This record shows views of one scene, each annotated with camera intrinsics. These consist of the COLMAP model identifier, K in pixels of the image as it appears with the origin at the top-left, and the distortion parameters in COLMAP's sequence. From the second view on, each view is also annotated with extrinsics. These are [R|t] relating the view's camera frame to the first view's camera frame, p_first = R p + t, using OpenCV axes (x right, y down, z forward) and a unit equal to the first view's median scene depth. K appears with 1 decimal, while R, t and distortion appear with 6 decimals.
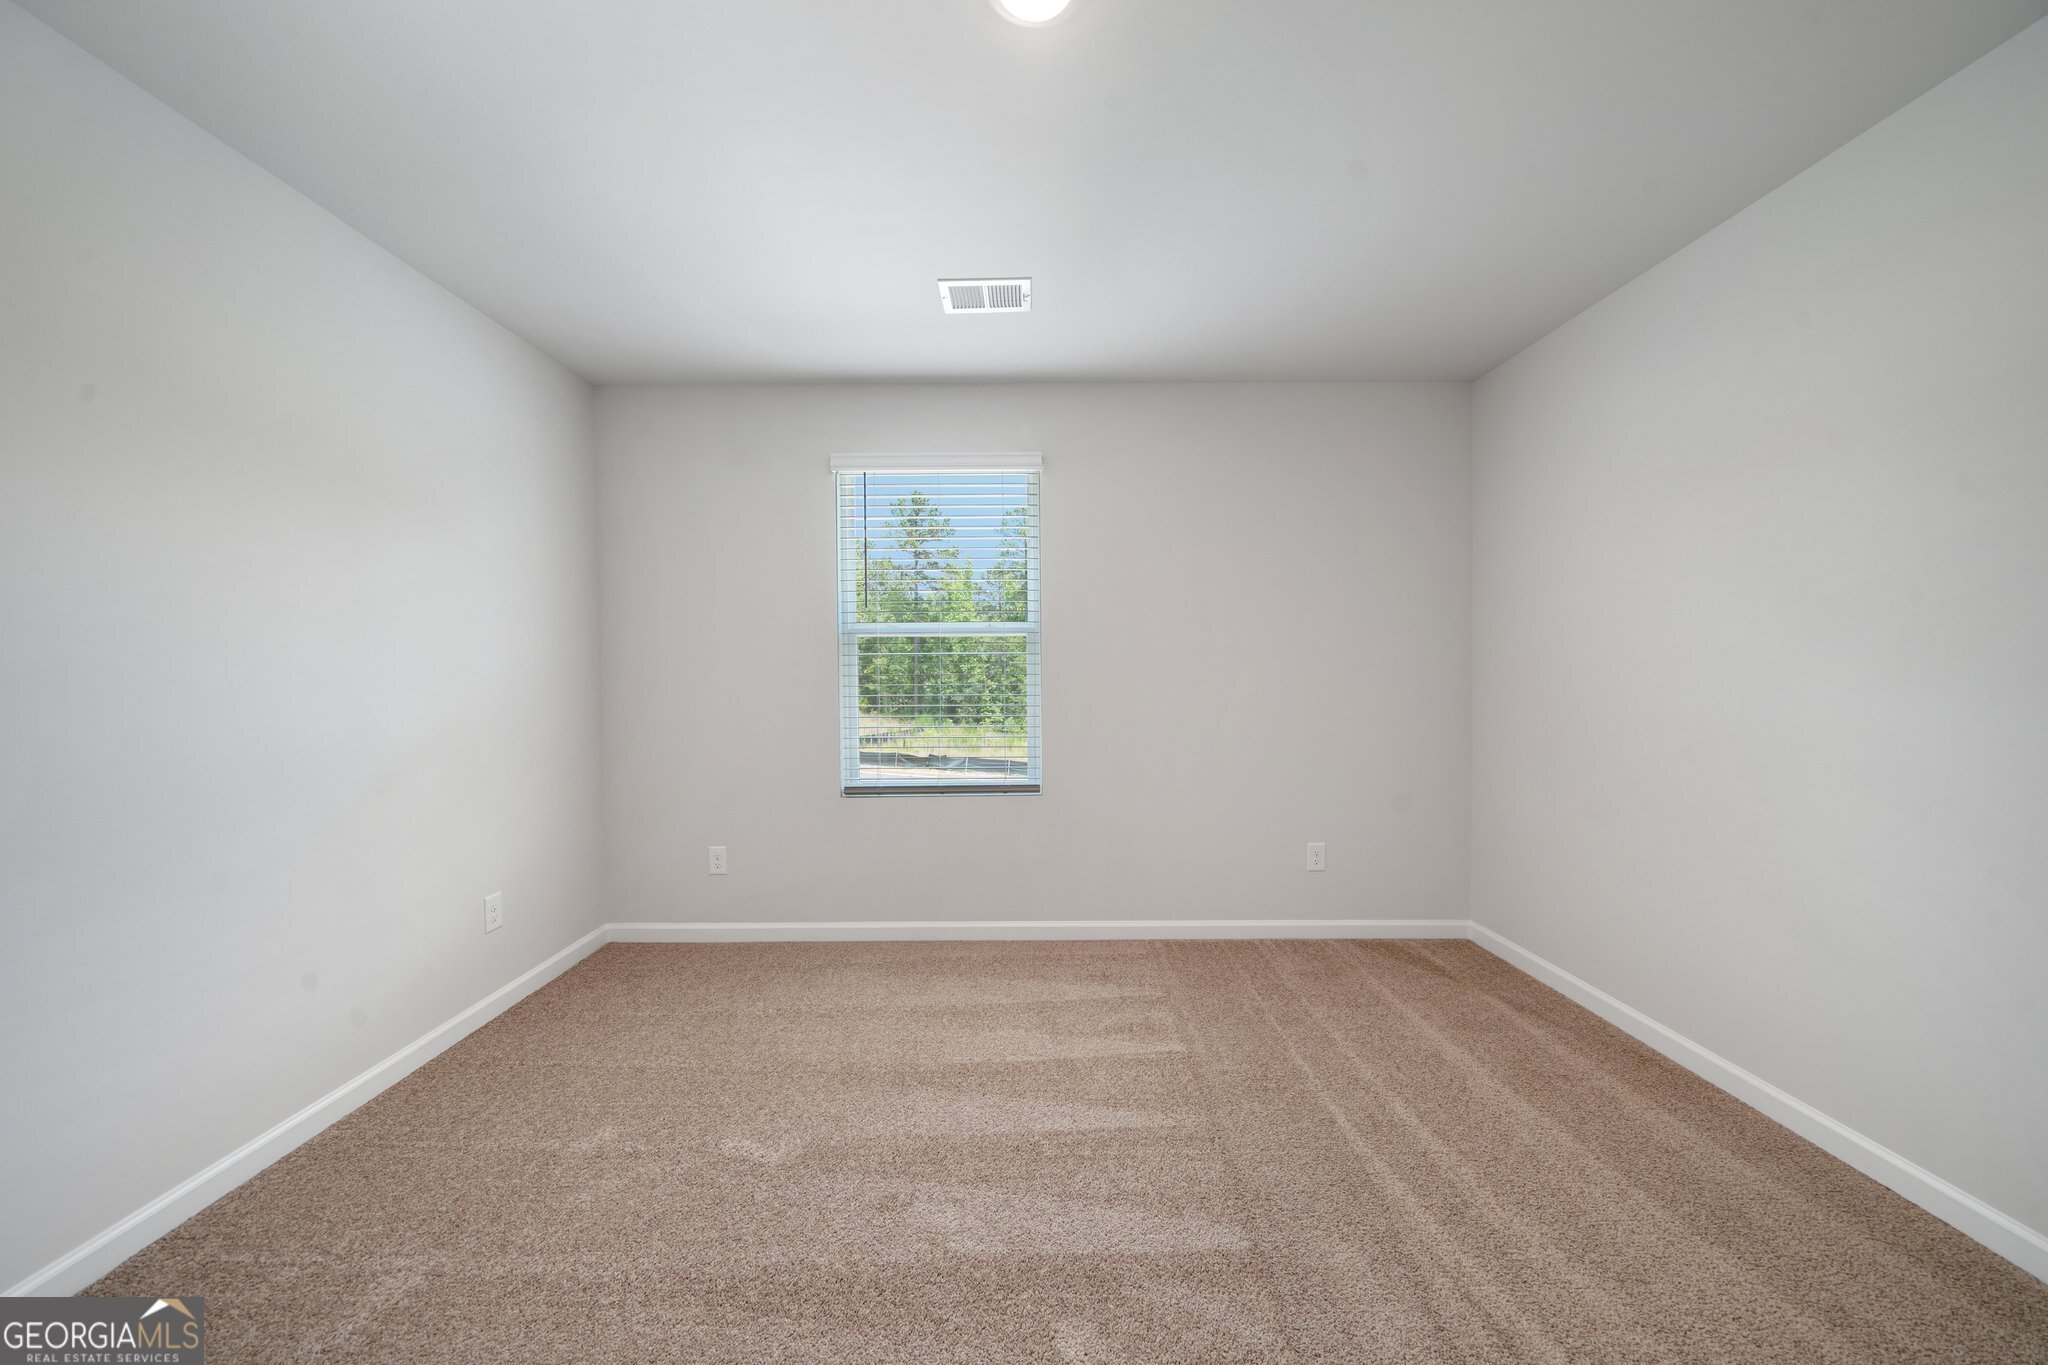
lens RADIAL K [[726.4, 0, 1024.1], [0, 726.4, 673.8], [0, 0, 1]] dist [-0.000943, -0.000006]
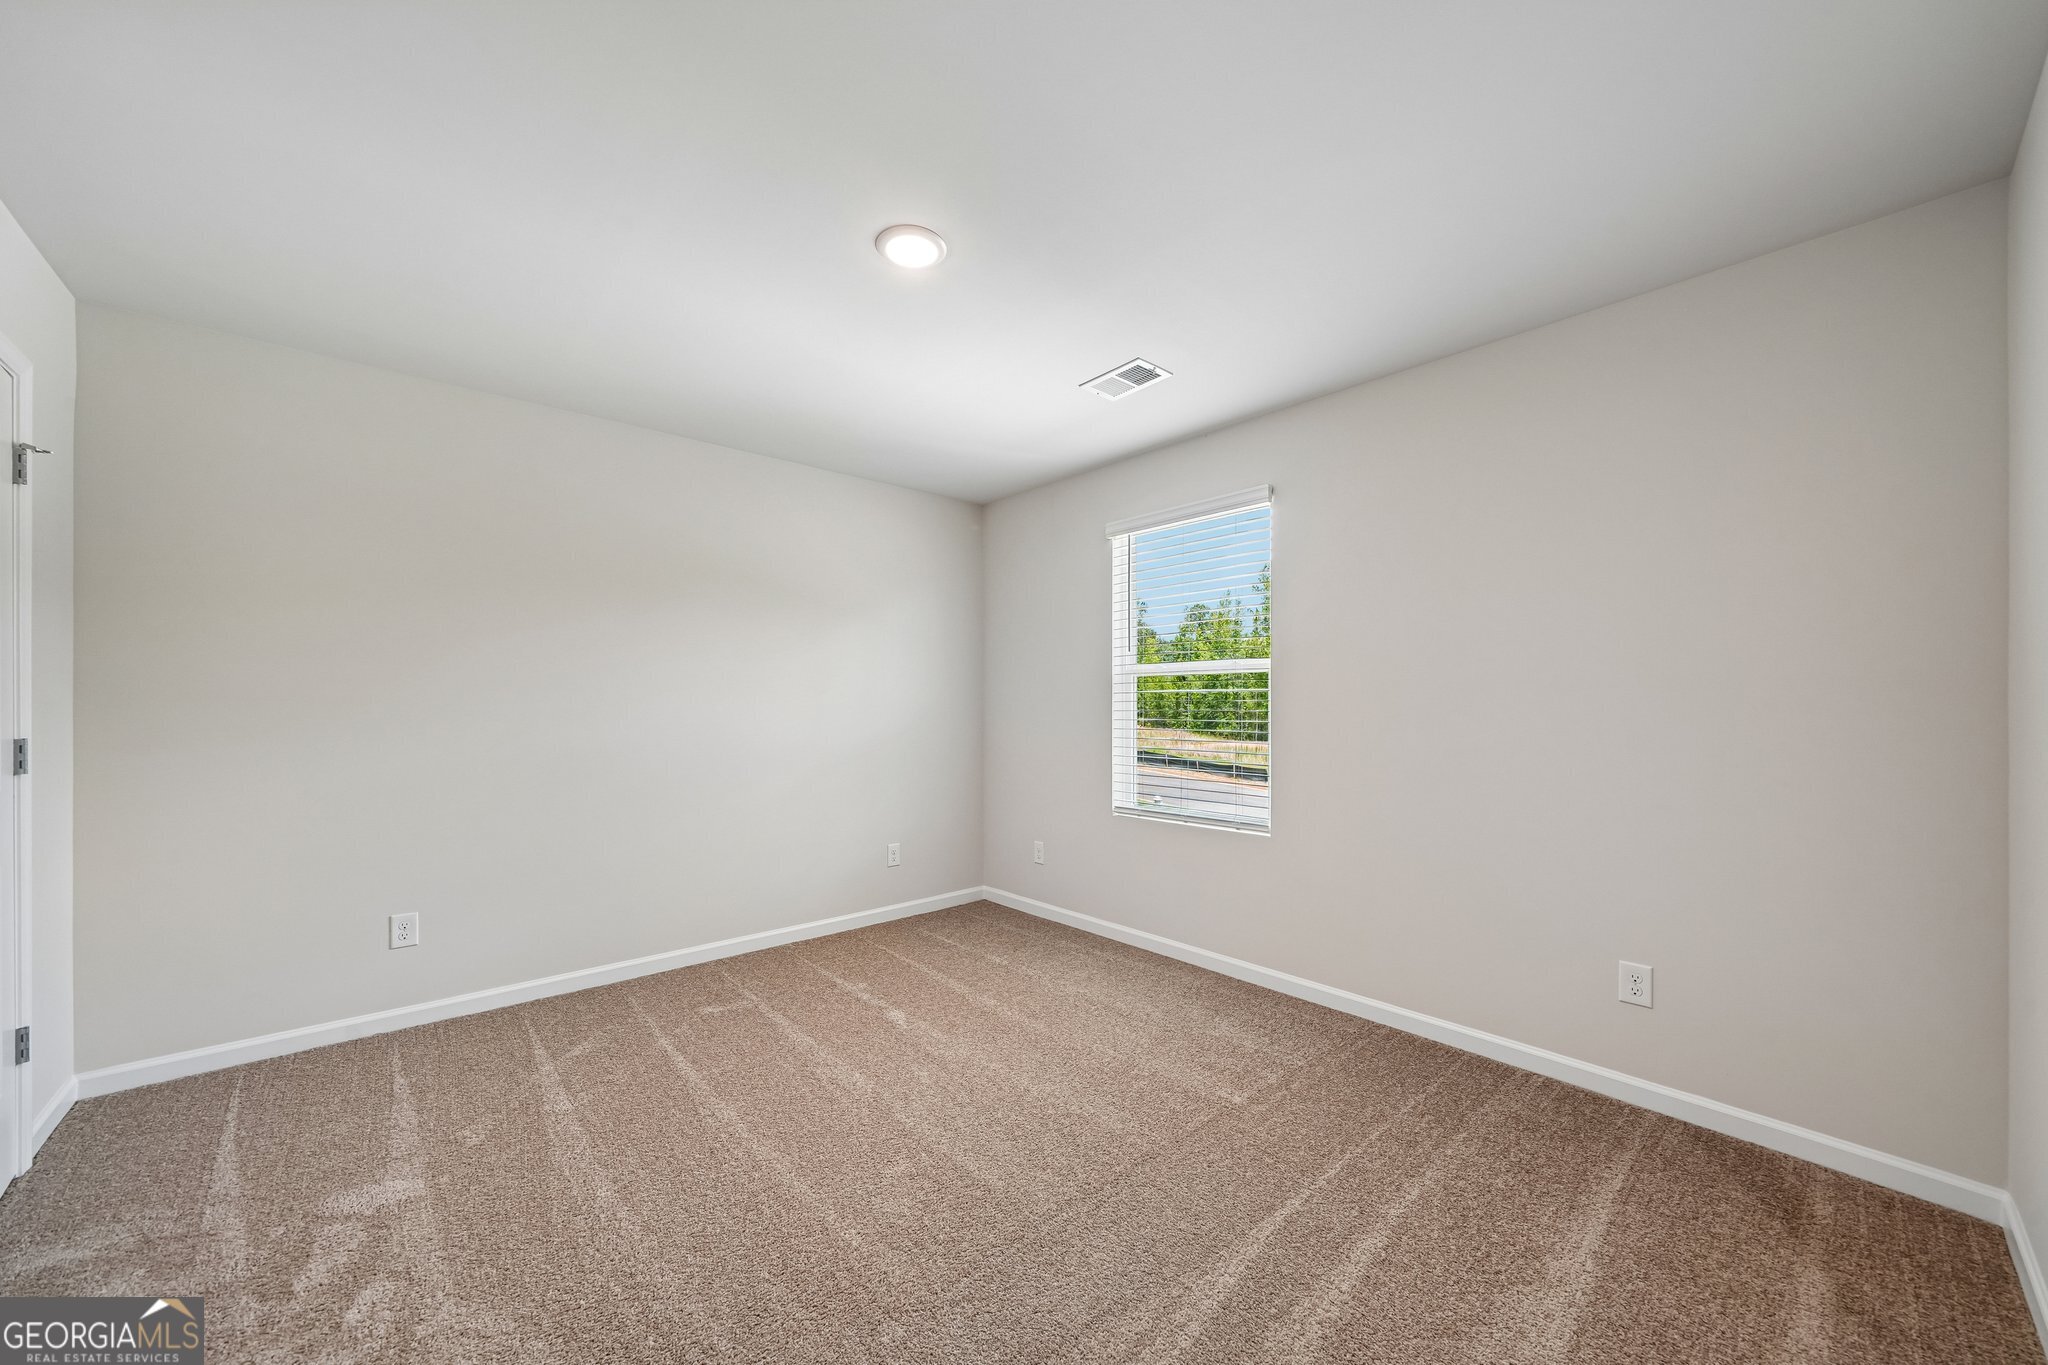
lens RADIAL K [[812.1, 0, 1021.2], [0, 812.1, 680.9], [0, 0, 1]] dist [0.014307, 0.000241]
pose [[0.624144, -0.017335, -0.781117, 0.693522], [-0.003760, 0.999676, -0.025190, -0.012205], [0.781300, 0.018659, 0.623877, 0.065290]]
